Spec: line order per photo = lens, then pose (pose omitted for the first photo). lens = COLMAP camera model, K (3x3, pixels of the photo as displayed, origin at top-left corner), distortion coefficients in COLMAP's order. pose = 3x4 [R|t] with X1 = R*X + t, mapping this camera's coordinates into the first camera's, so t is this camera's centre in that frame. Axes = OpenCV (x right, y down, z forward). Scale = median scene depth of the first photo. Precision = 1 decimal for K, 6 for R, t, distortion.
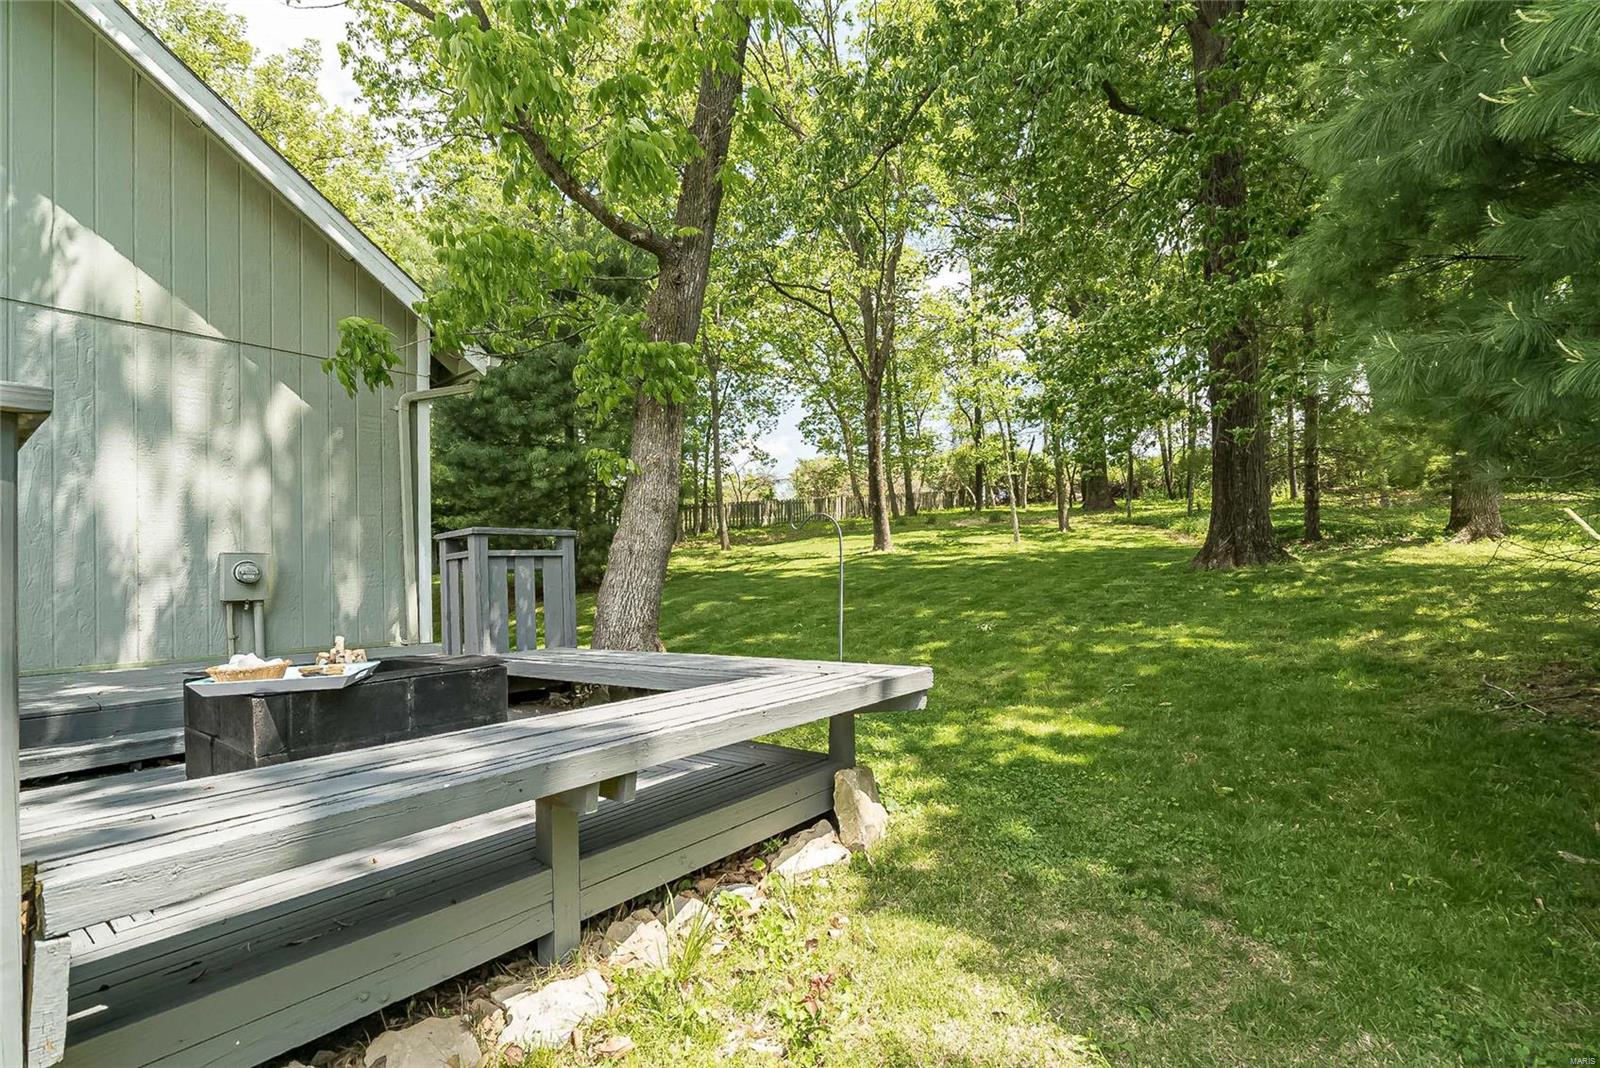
lens RADIAL K [[721.5, 0, 800.7], [0, 721.5, 539.1], [0, 0, 1]] dist [-0.002545, -0.000002]
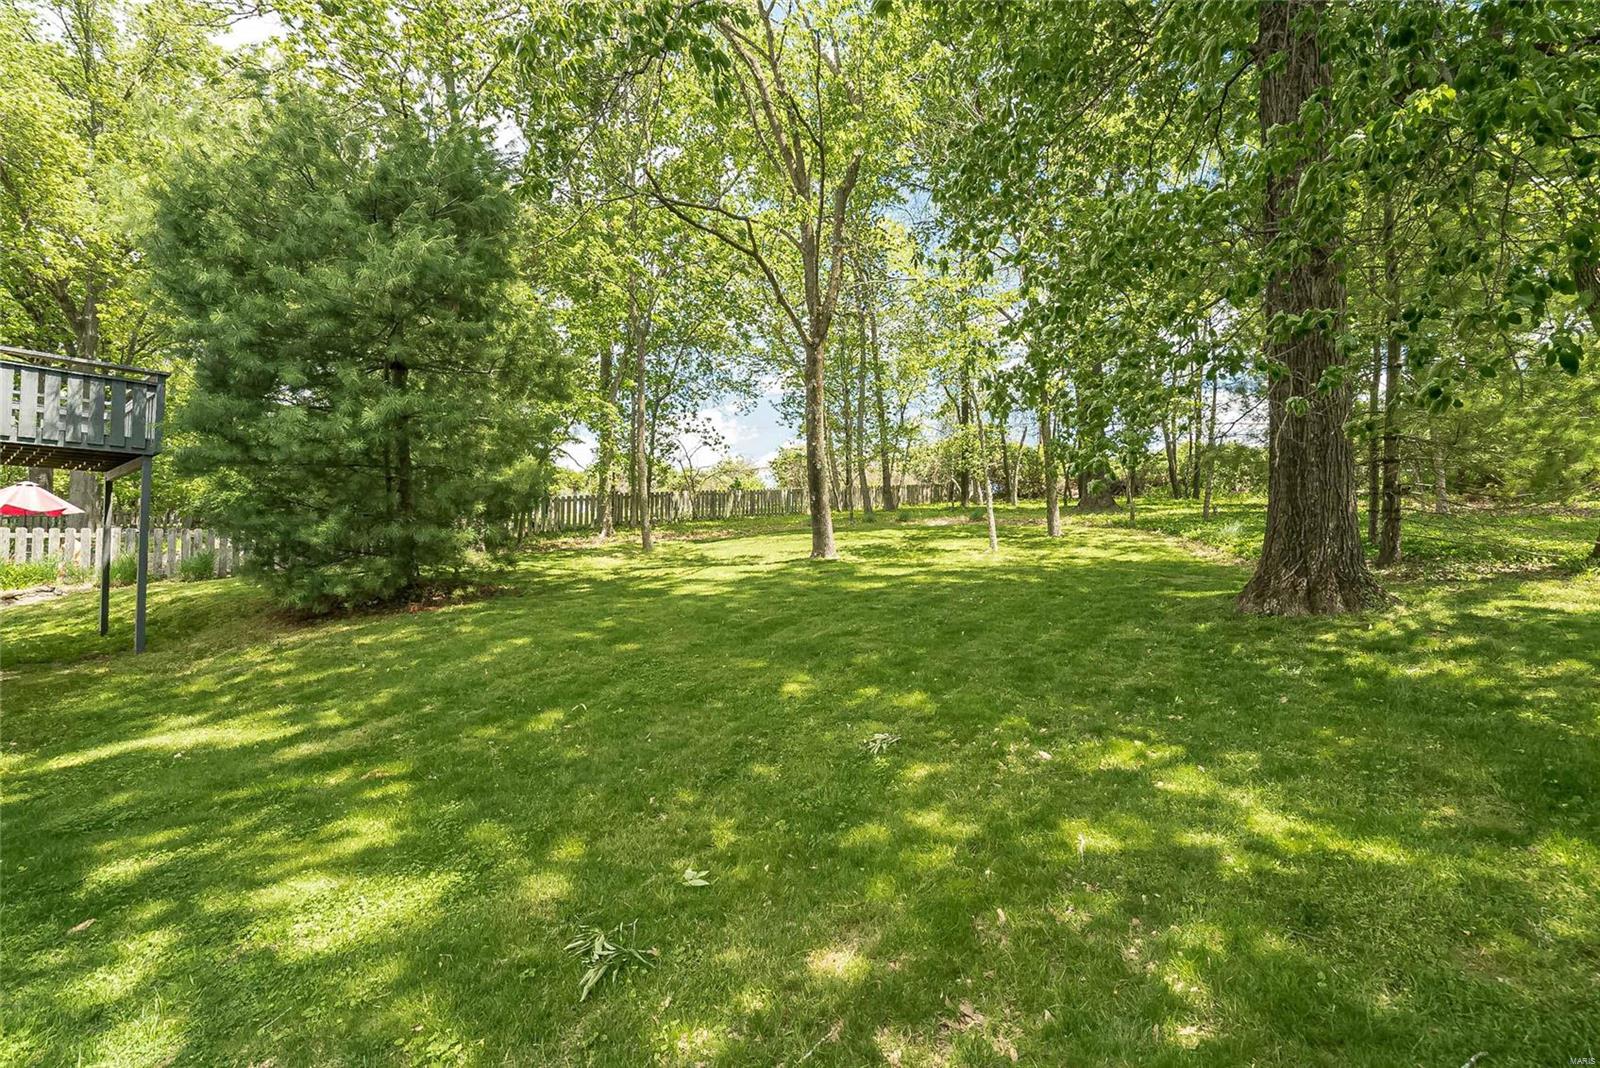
lens RADIAL K [[721.5, 0, 800.7], [0, 721.5, 539.1], [0, 0, 1]] dist [-0.002545, -0.000002]
pose [[0.999818, 0.018651, 0.003973, 0.067137], [-0.018698, 0.999750, 0.012261, -0.010259], [-0.003743, -0.012333, 0.999917, 0.162420]]
